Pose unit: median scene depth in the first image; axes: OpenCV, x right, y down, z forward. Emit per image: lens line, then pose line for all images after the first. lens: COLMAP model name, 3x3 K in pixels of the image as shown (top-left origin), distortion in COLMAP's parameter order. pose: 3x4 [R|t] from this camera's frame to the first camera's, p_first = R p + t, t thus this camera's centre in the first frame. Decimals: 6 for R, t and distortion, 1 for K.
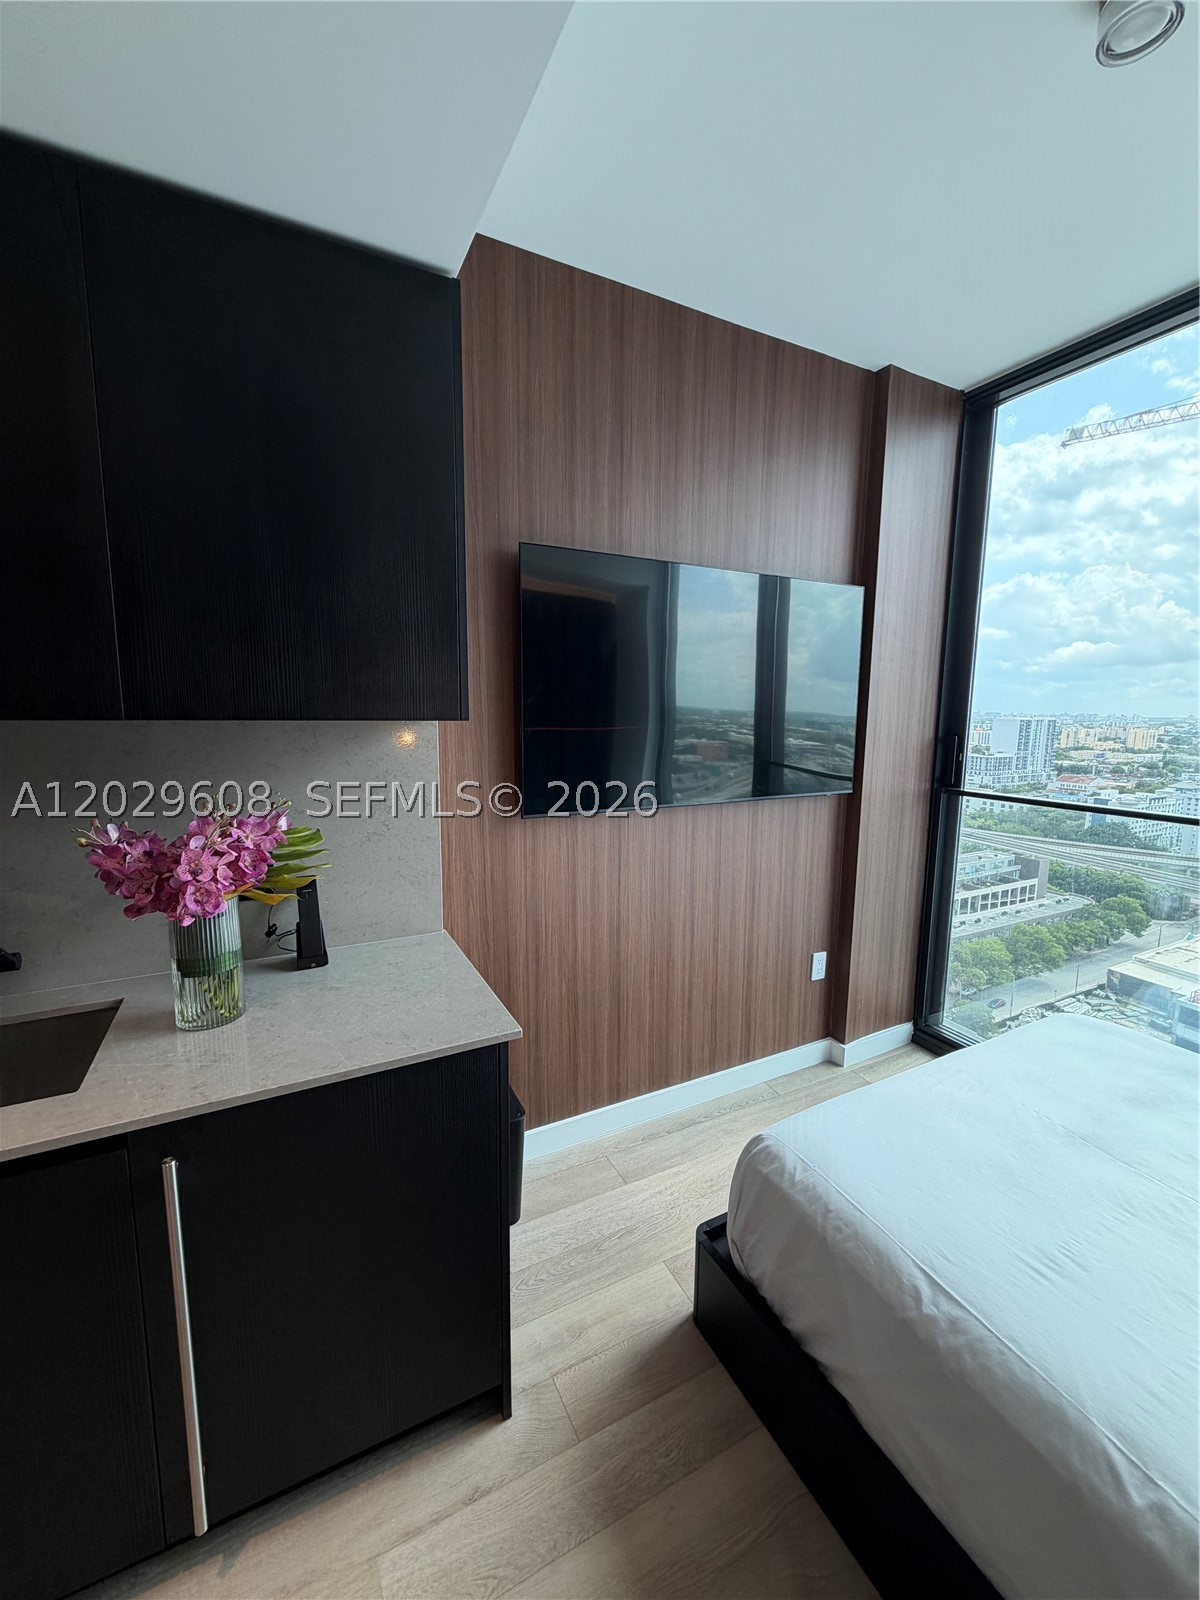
lens RADIAL K [[638.5, 0, 602.4], [0, 638.5, 794.6], [0, 0, 1]] dist [0.007224, -0.000888]
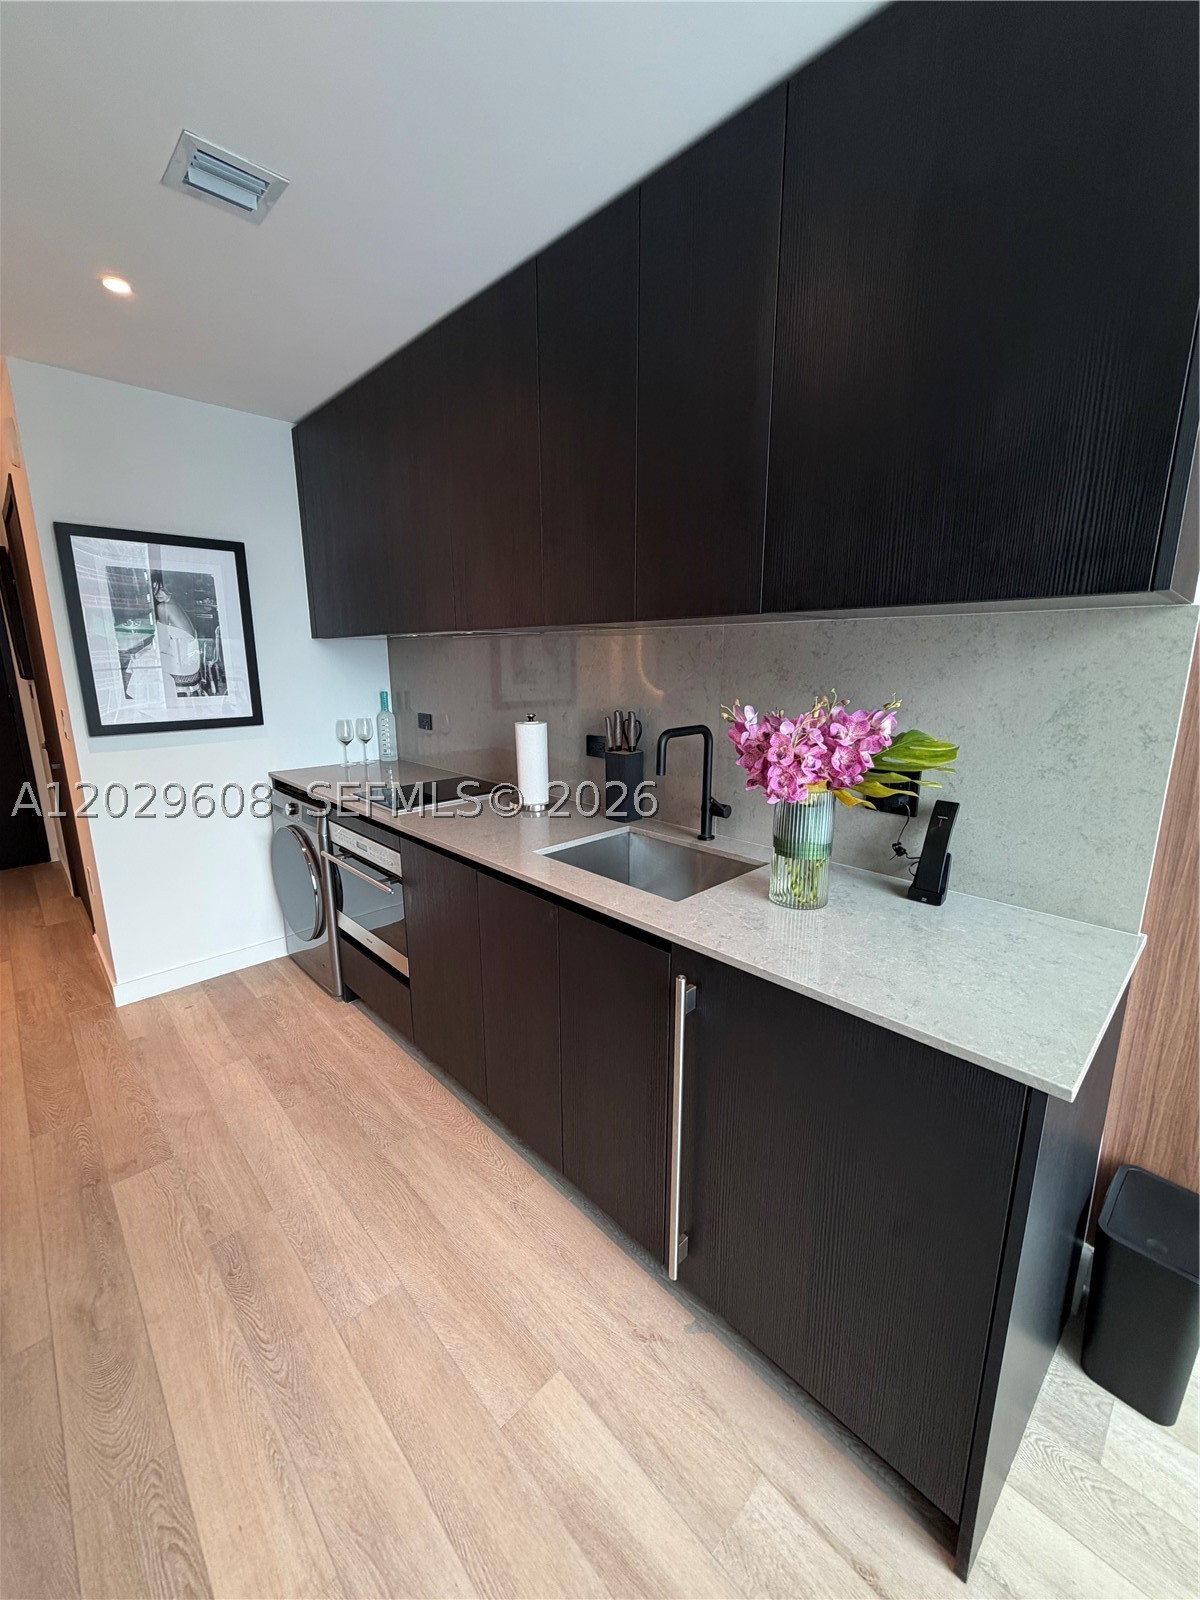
lens RADIAL K [[638.5, 0, 598.9], [0, 638.5, 797.5], [0, 0, 1]] dist [0.007224, -0.000888]
pose [[0.287114, 0.193973, -0.938051, 0.242263], [-0.123247, 0.978623, 0.164640, 0.043334], [0.949935, 0.068341, 0.304883, 0.329496]]
